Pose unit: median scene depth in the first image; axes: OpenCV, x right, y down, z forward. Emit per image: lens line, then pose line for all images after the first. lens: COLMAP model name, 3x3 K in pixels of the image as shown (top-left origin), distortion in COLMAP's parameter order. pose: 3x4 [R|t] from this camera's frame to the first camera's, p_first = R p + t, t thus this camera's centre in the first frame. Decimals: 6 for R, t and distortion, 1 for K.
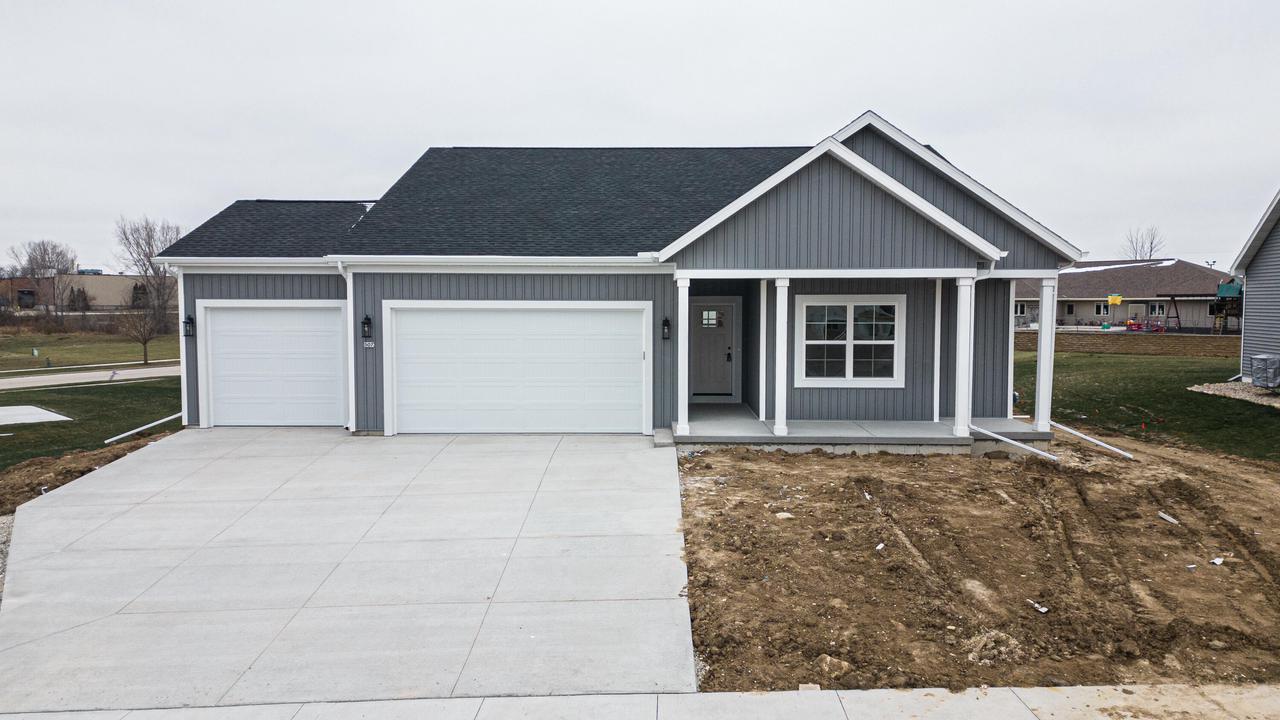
lens RADIAL K [[882.3, 0, 640.0], [0, 882.3, 360.0], [0, 0, 1]] dist [0.152170, -0.001032]
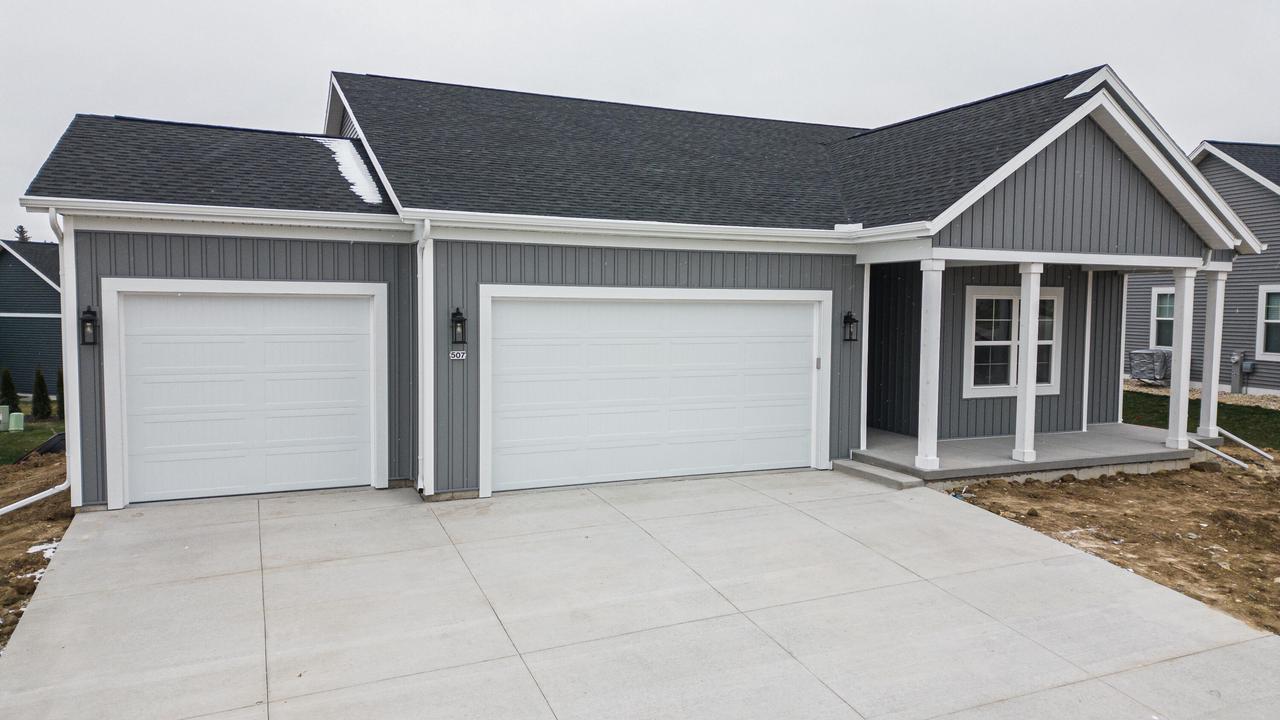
lens RADIAL K [[883.7, 0, 640.0], [0, 883.7, 360.0], [0, 0, 1]] dist [0.055715, -0.002863]
pose [[0.906094, -0.019106, 0.422645, -0.449915], [0.016479, 0.999816, 0.009868, -0.017763], [-0.422755, -0.001977, 0.906242, 0.384559]]
